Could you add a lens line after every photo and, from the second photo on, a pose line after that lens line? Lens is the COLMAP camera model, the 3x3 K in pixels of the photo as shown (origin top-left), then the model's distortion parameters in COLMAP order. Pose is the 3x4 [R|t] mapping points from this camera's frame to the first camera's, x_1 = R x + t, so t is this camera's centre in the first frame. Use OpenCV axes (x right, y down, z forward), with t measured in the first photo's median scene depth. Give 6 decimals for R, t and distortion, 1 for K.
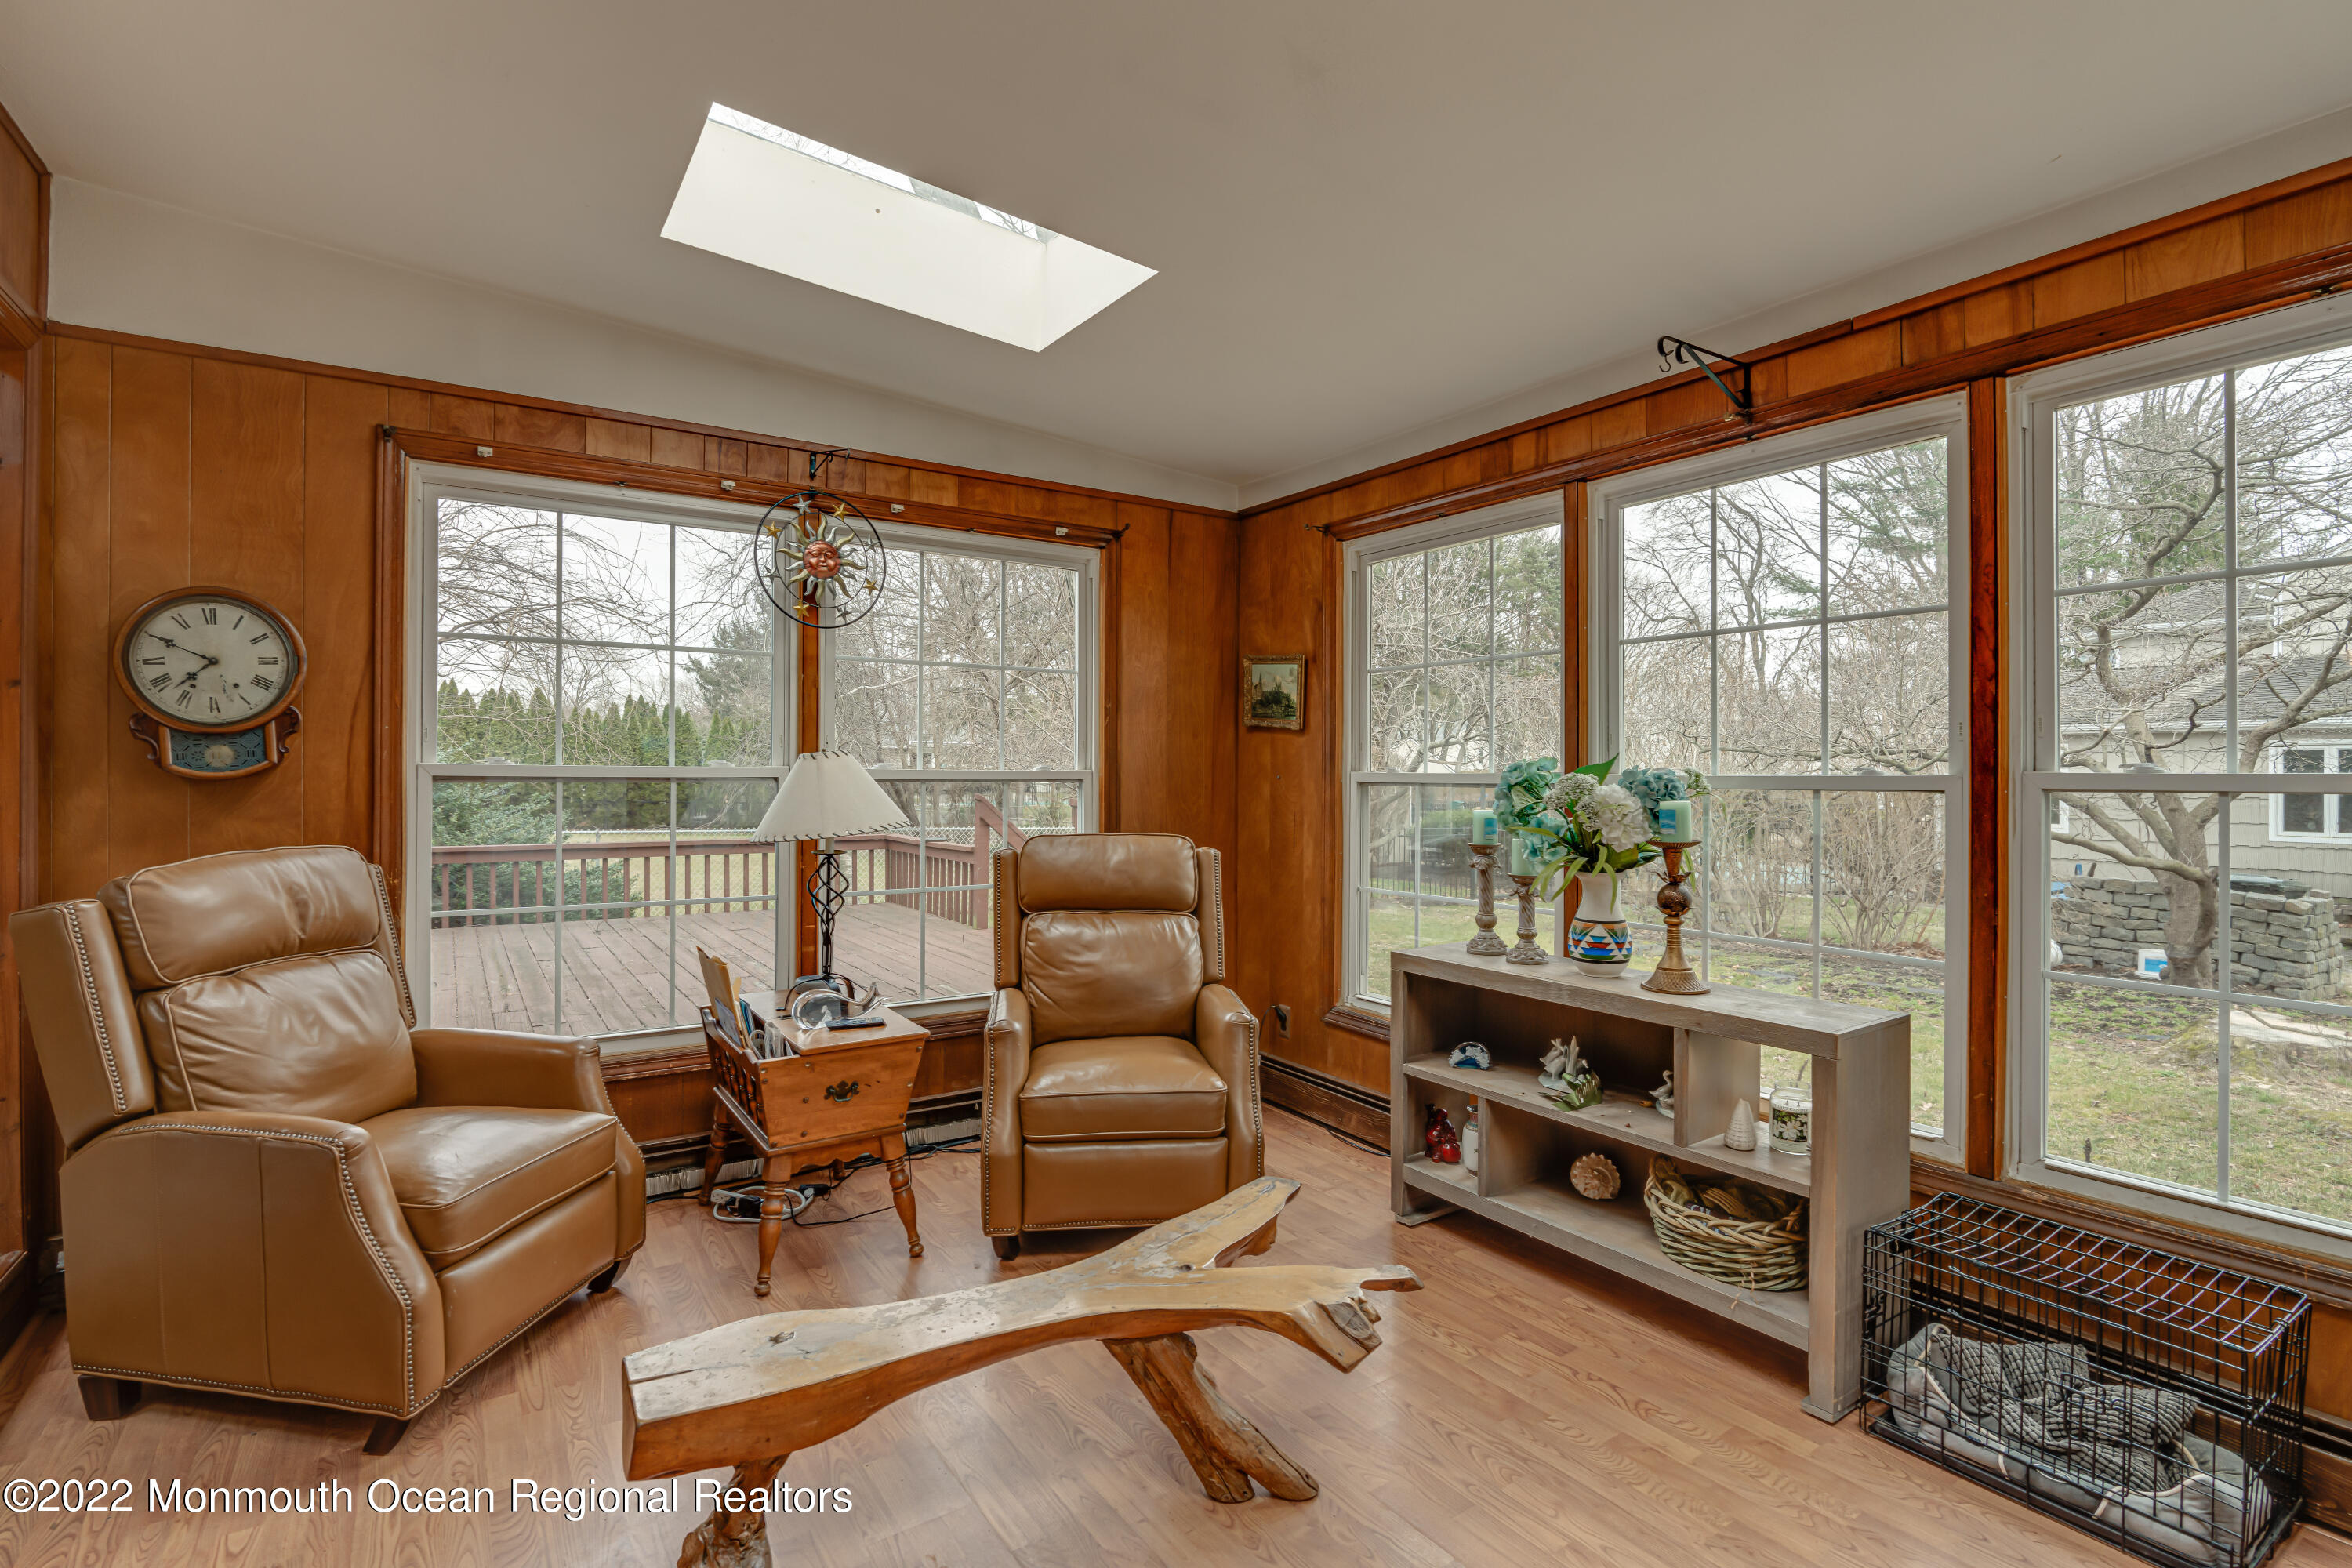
lens RADIAL K [[1137.6, 0, 1192.3], [0, 1137.6, 775.1], [0, 0, 1]] dist [-0.016332, 0.001996]
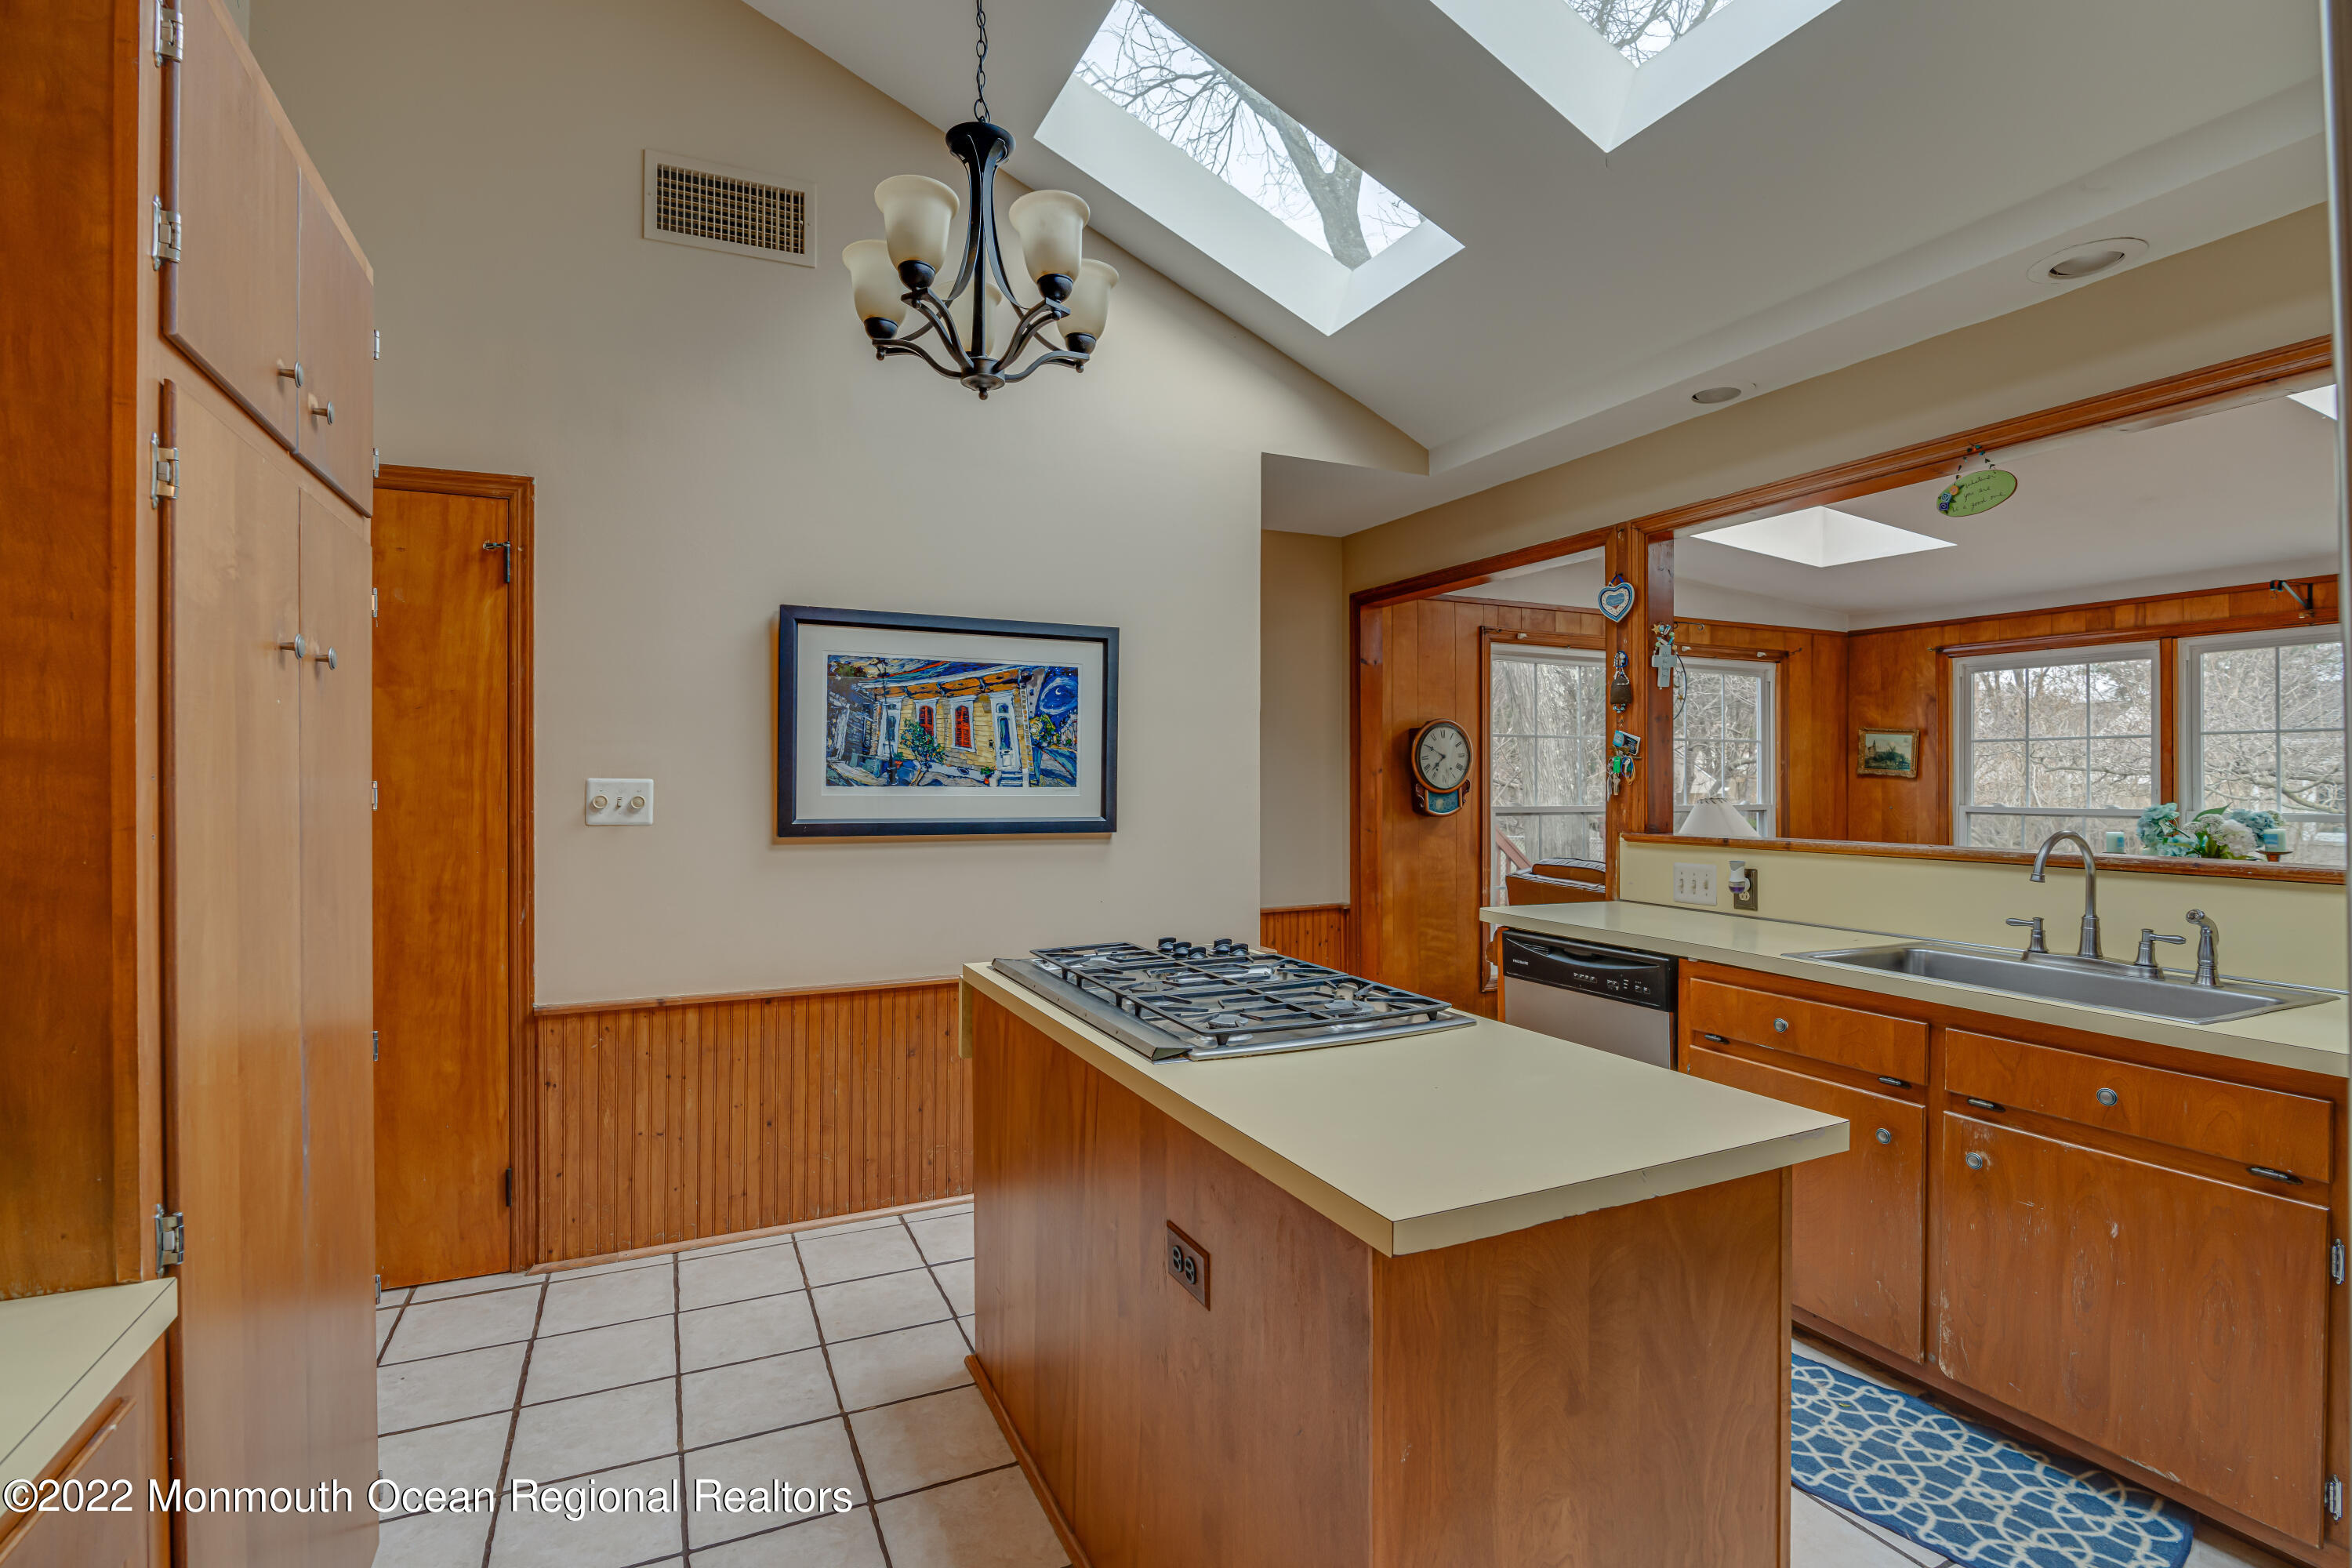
lens RADIAL K [[1137.6, 0, 1157.2], [0, 1137.6, 779.1], [0, 0, 1]] dist [-0.016332, 0.001996]
pose [[0.988782, -0.003452, -0.149329, -0.716022], [0.003553, 0.999994, 0.000406, -0.043343], [0.149327, -0.000932, 0.988787, -0.697784]]
